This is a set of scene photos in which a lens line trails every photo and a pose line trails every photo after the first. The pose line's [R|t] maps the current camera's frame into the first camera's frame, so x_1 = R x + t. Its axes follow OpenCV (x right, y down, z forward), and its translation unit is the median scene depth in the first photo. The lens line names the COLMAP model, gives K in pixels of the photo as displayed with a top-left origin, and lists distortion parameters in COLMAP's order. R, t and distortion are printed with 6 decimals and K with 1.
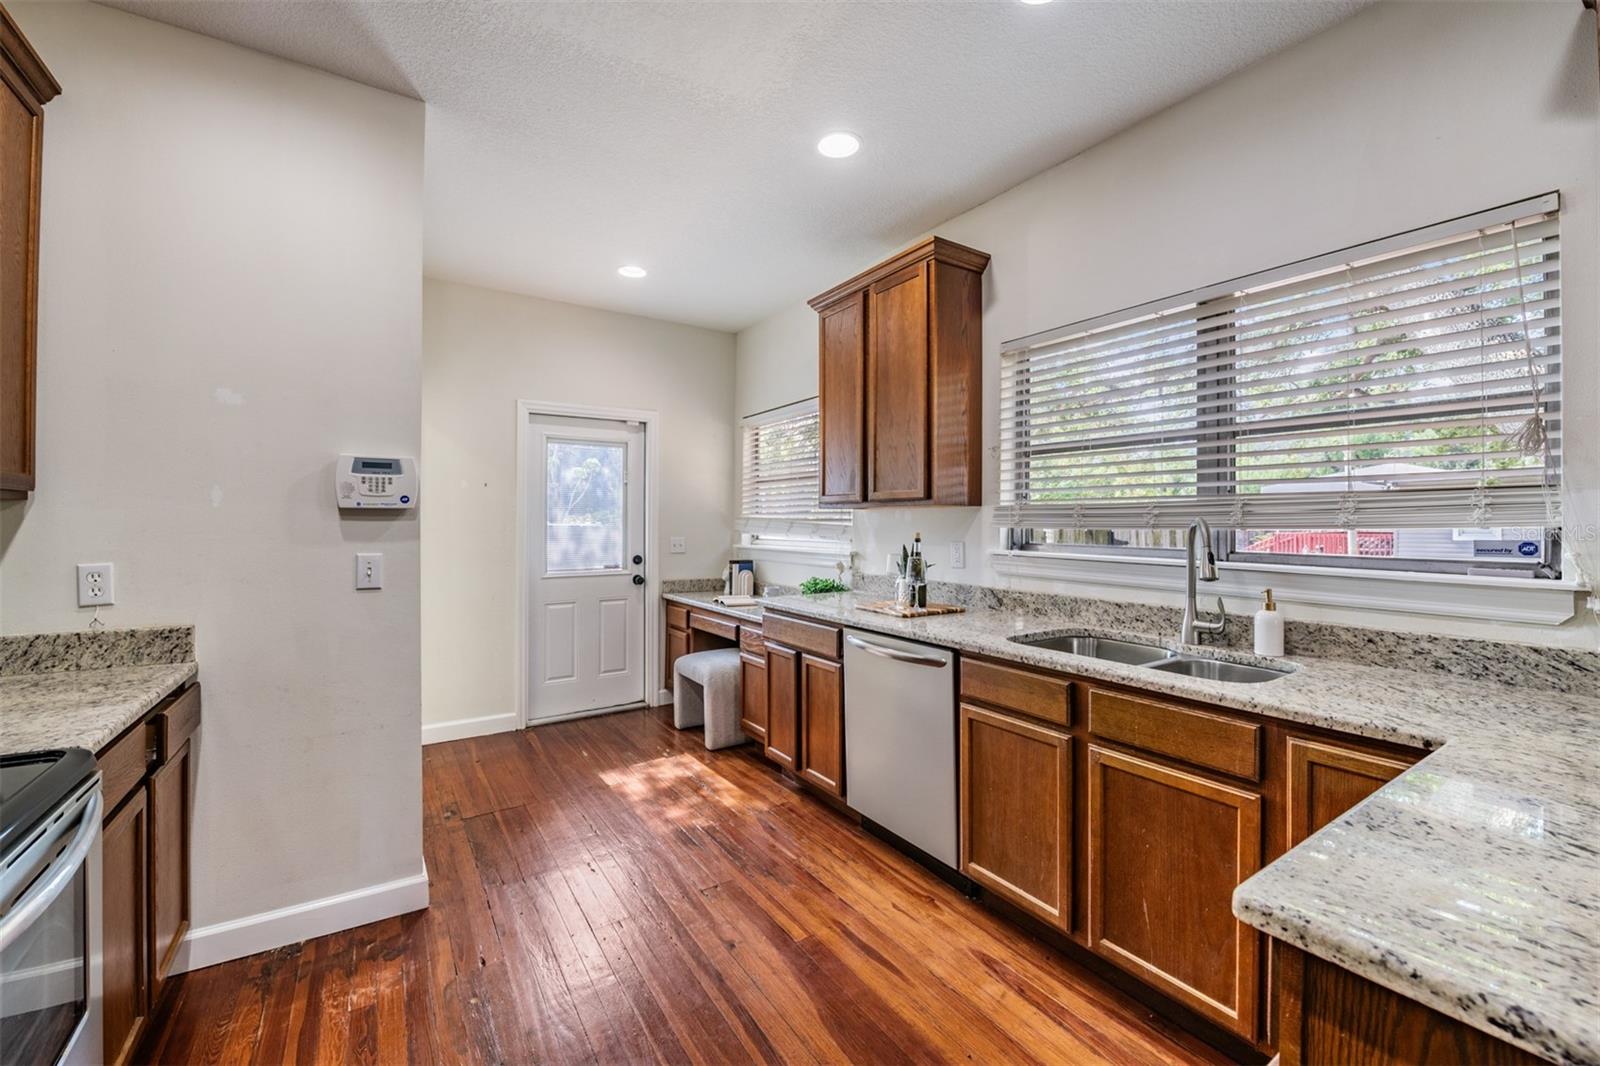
lens RADIAL K [[639.1, 0, 803.5], [0, 639.1, 527.8], [0, 0, 1]] dist [-0.001082, -0.006636]
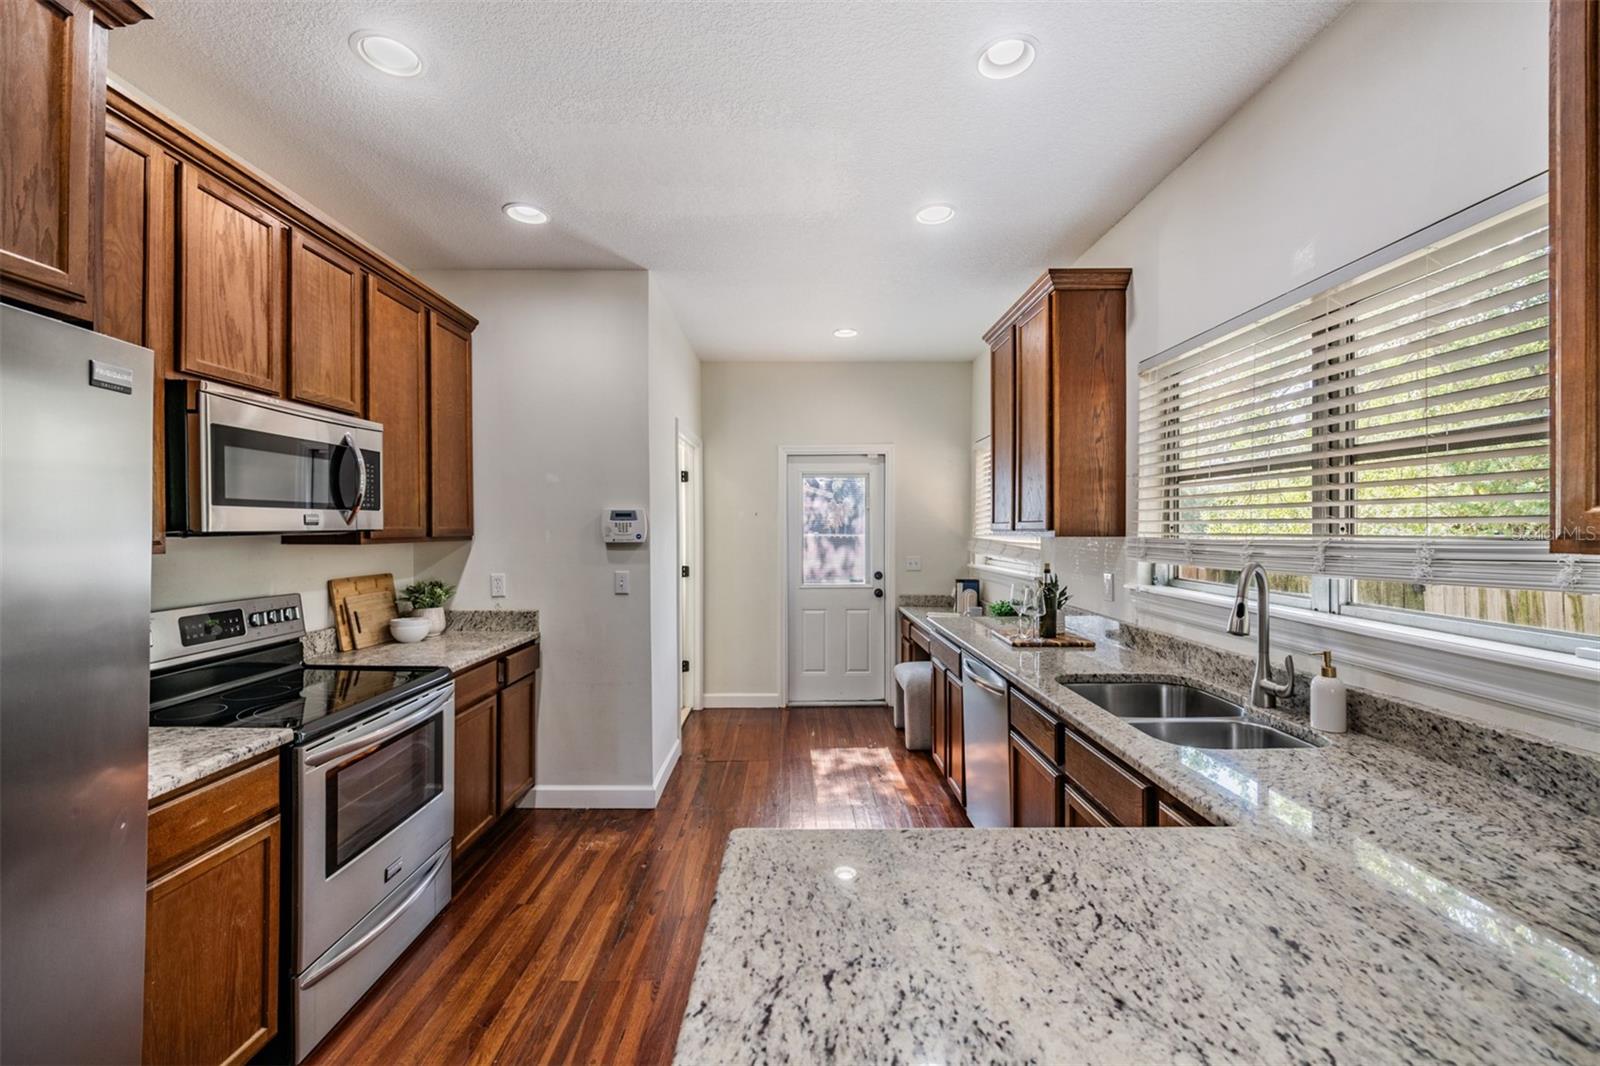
lens RADIAL K [[642.5, 0, 800.8], [0, 642.5, 539.9], [0, 0, 1]] dist [-0.000450, -0.006353]
pose [[0.837130, 0.005838, -0.546973, 0.508840], [-0.001122, 0.999959, 0.008956, -0.047572], [0.547003, -0.006884, 0.837102, -0.069522]]
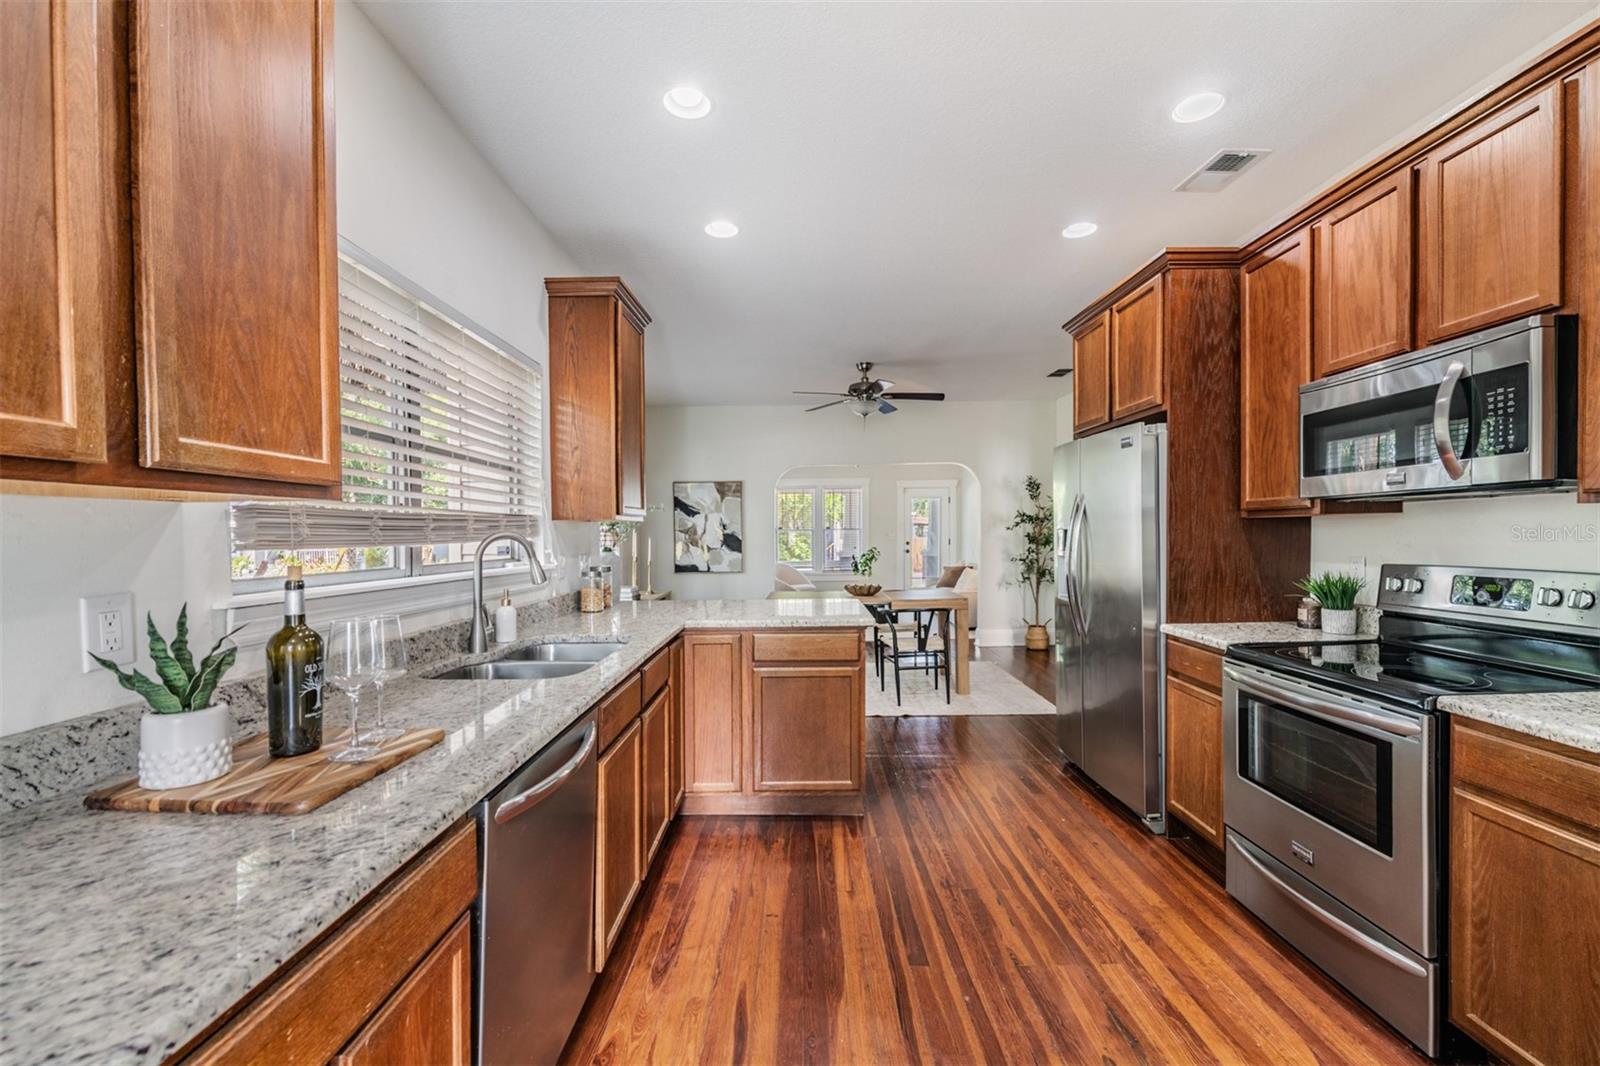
lens RADIAL K [[642.5, 0, 800.8], [0, 642.5, 539.9], [0, 0, 1]] dist [-0.000450, -0.006353]
pose [[-0.830901, -0.000523, 0.556421, -0.391934], [0.013381, 0.999692, 0.020922, -0.016577], [-0.556260, 0.024830, -0.830637, 1.453984]]
